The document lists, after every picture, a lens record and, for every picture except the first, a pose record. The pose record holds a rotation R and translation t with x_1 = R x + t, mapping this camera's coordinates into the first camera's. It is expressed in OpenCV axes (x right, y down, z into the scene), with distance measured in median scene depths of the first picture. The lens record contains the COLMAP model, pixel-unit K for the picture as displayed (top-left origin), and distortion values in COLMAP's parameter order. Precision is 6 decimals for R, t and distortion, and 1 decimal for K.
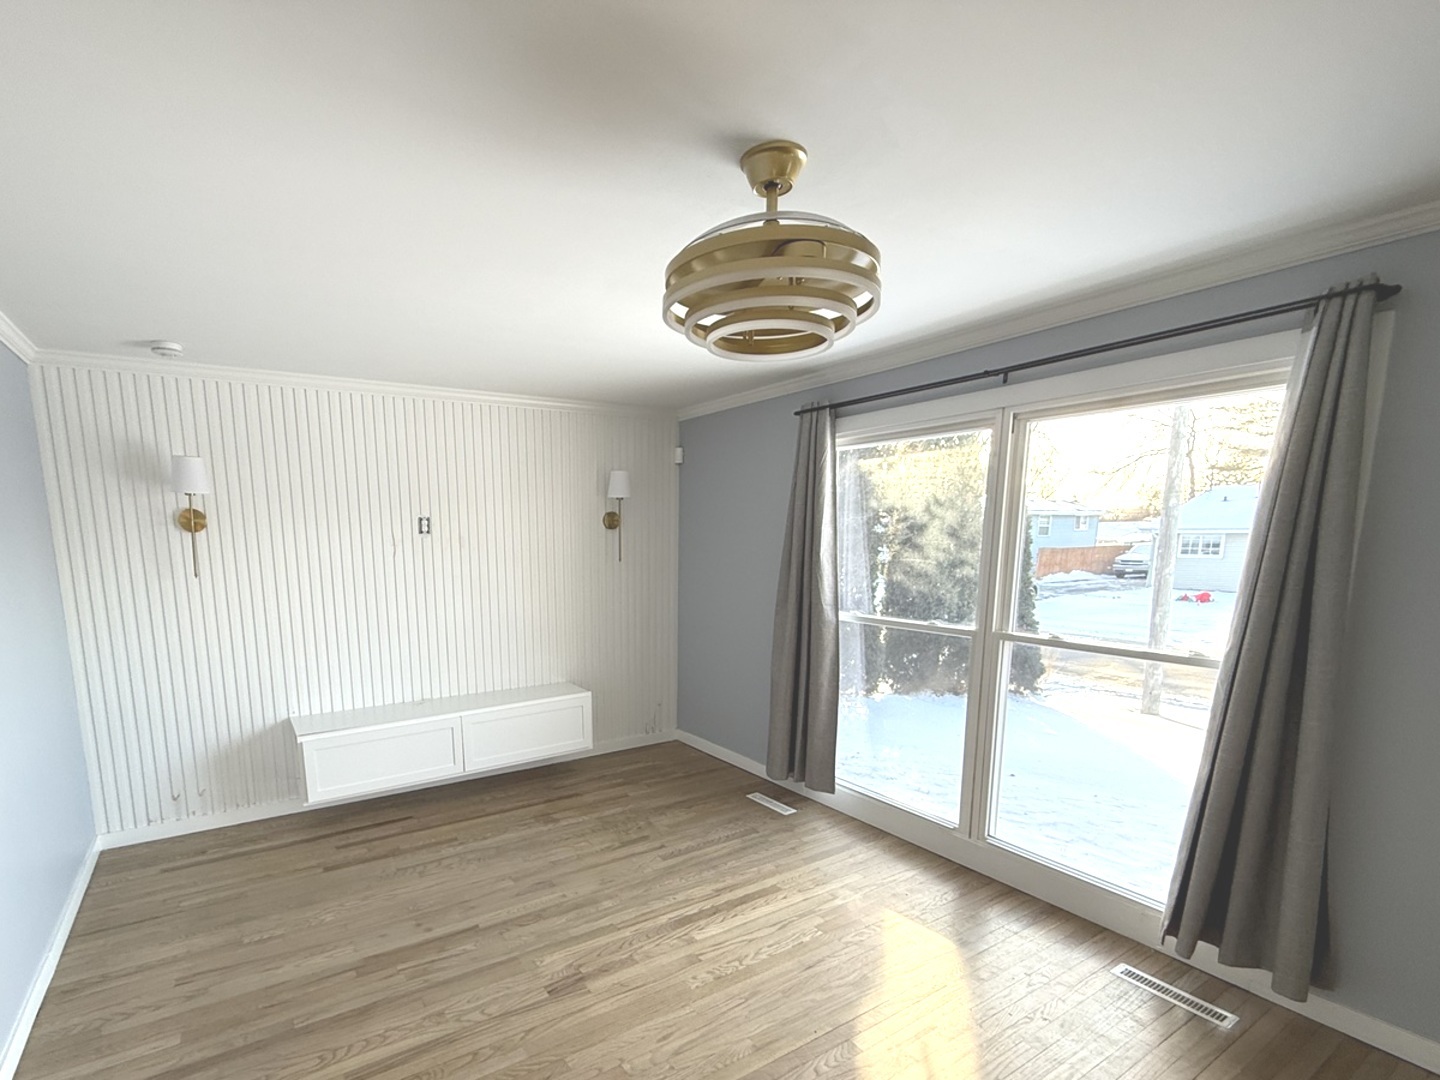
lens RADIAL K [[577.8, 0, 769.8], [0, 577.8, 539.2], [0, 0, 1]] dist [-0.000571, -0.000294]
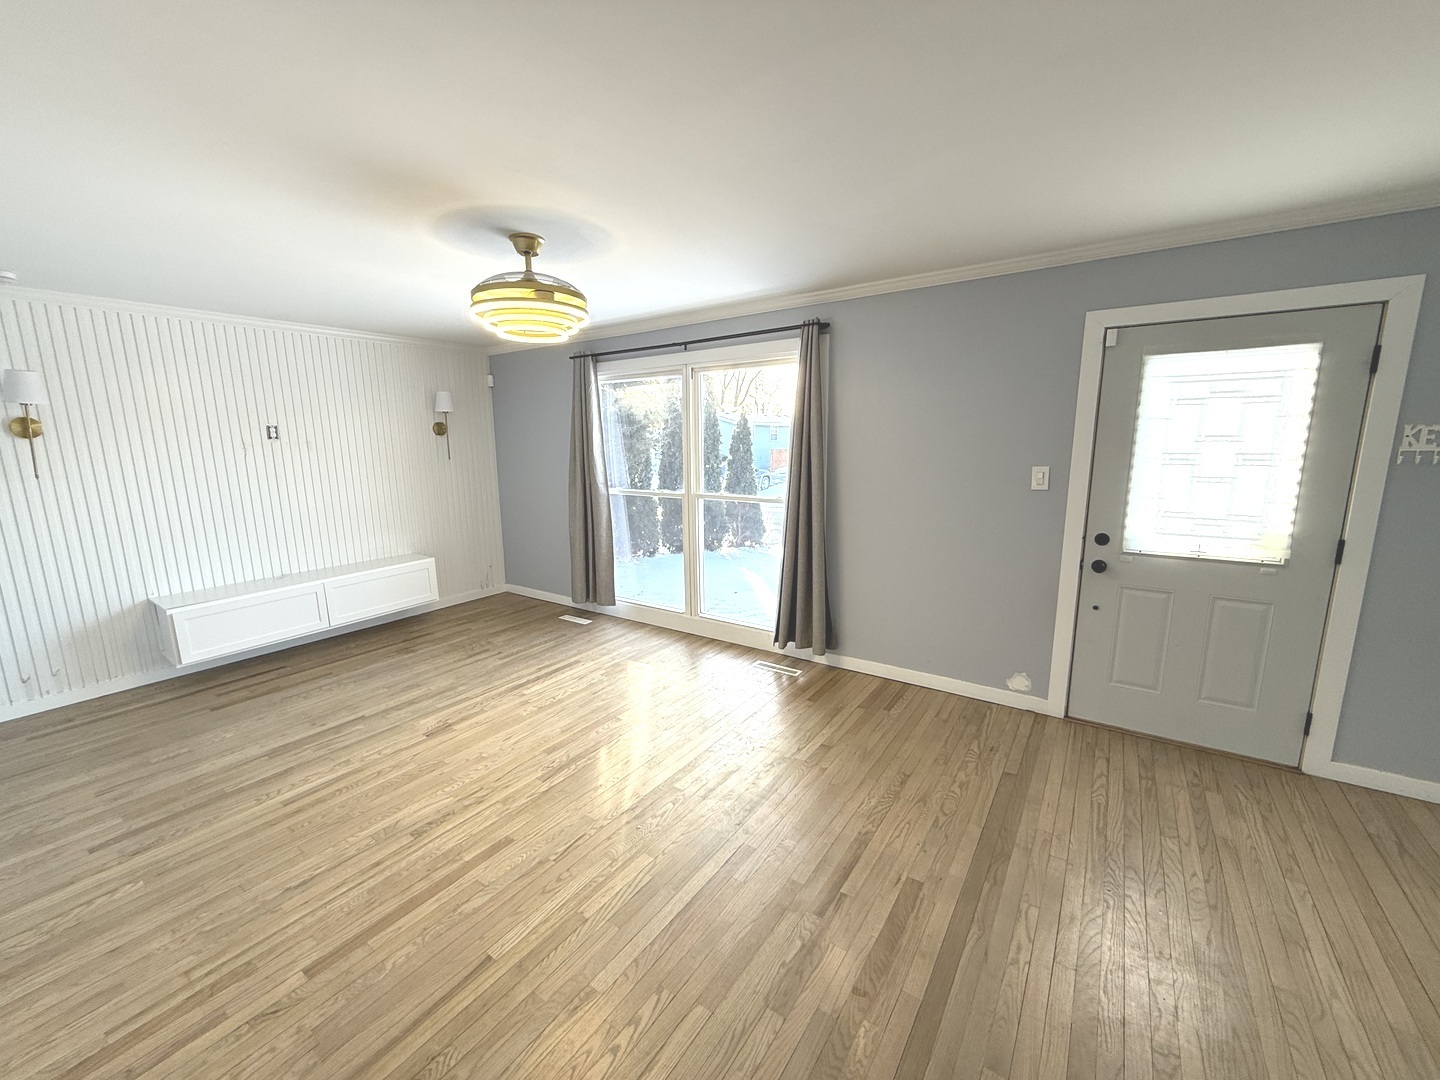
lens RADIAL K [[577.8, 0, 769.8], [0, 577.8, 539.2], [0, 0, 1]] dist [-0.000571, -0.000294]
pose [[0.963946, -0.046911, 0.261930, 0.111762], [0.006282, 0.988075, 0.153844, 0.021537], [-0.266024, -0.146652, 0.952746, -0.573010]]
